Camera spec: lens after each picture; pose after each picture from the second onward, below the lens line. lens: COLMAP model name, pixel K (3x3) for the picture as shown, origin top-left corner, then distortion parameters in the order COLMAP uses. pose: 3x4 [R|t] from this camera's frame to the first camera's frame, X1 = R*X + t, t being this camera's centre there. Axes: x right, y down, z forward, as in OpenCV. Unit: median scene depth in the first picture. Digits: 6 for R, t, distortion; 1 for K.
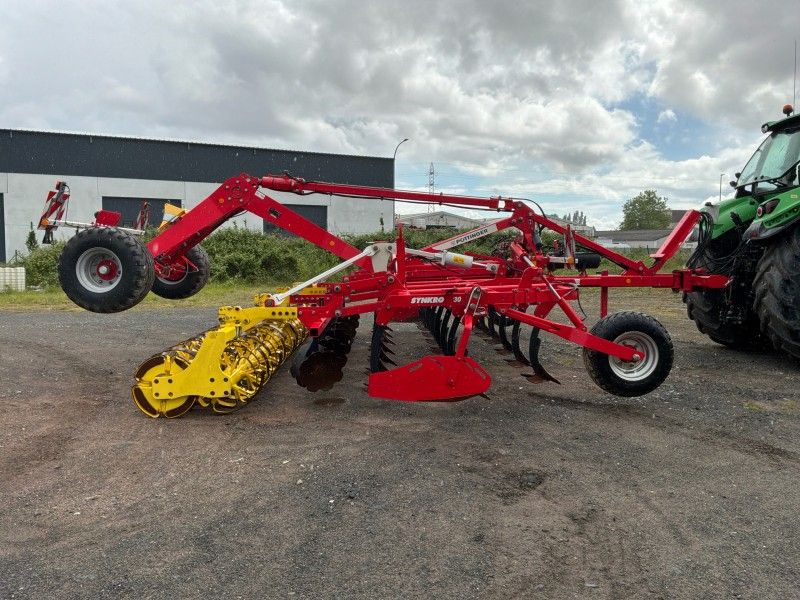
lens RADIAL K [[661.1, 0, 400.0], [0, 661.1, 300.0], [0, 0, 1]] dist [0.023838, 0.002901]
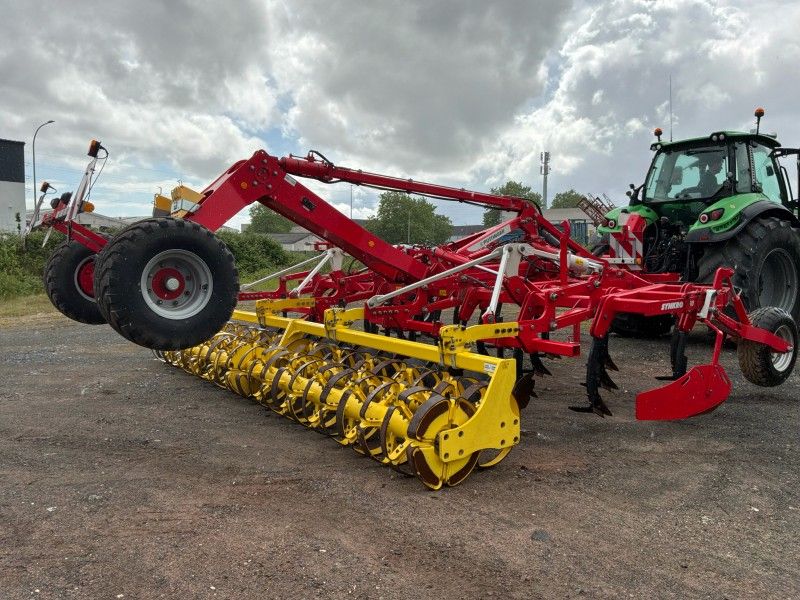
lens RADIAL K [[661.1, 0, 400.0], [0, 661.1, 300.0], [0, 0, 1]] dist [0.023838, 0.002901]
pose [[0.853771, -0.039118, 0.519177, -0.536690], [0.040362, 0.999145, 0.008908, -0.022235], [-0.519081, 0.013349, 0.854621, 0.292216]]
